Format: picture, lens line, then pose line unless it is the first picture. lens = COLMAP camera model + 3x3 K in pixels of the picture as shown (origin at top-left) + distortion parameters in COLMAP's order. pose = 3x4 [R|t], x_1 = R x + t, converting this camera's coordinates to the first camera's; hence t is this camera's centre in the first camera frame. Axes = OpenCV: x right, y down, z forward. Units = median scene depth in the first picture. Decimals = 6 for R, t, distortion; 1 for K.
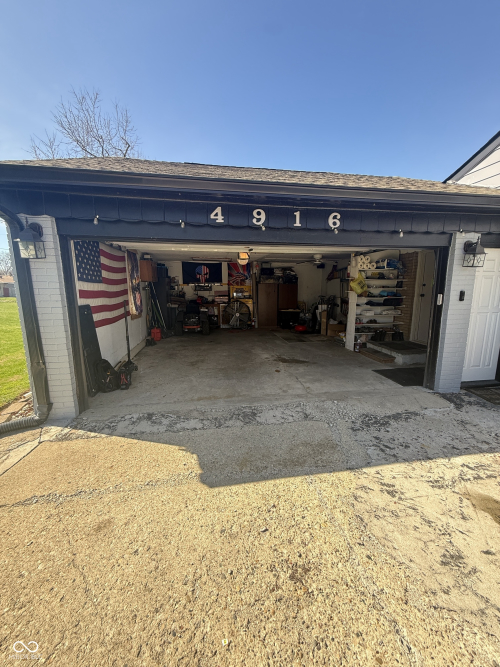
lens RADIAL K [[266.2, 0, 252.7], [0, 266.2, 335.2], [0, 0, 1]] dist [-0.001592, 0.000844]
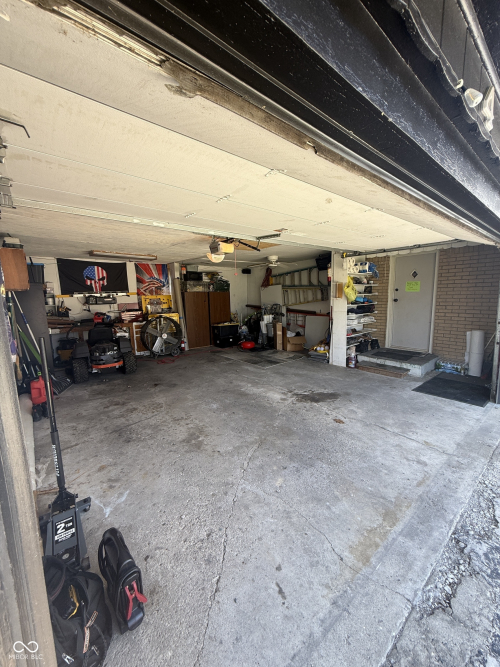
lens RADIAL K [[266.2, 0, 249.1], [0, 266.2, 332.4], [0, 0, 1]] dist [-0.001592, 0.000844]
pose [[0.865188, -0.090833, 0.493151, -0.276572], [0.111941, 0.993625, -0.013375, -0.068035], [-0.488793, 0.066776, 0.869841, 0.360414]]
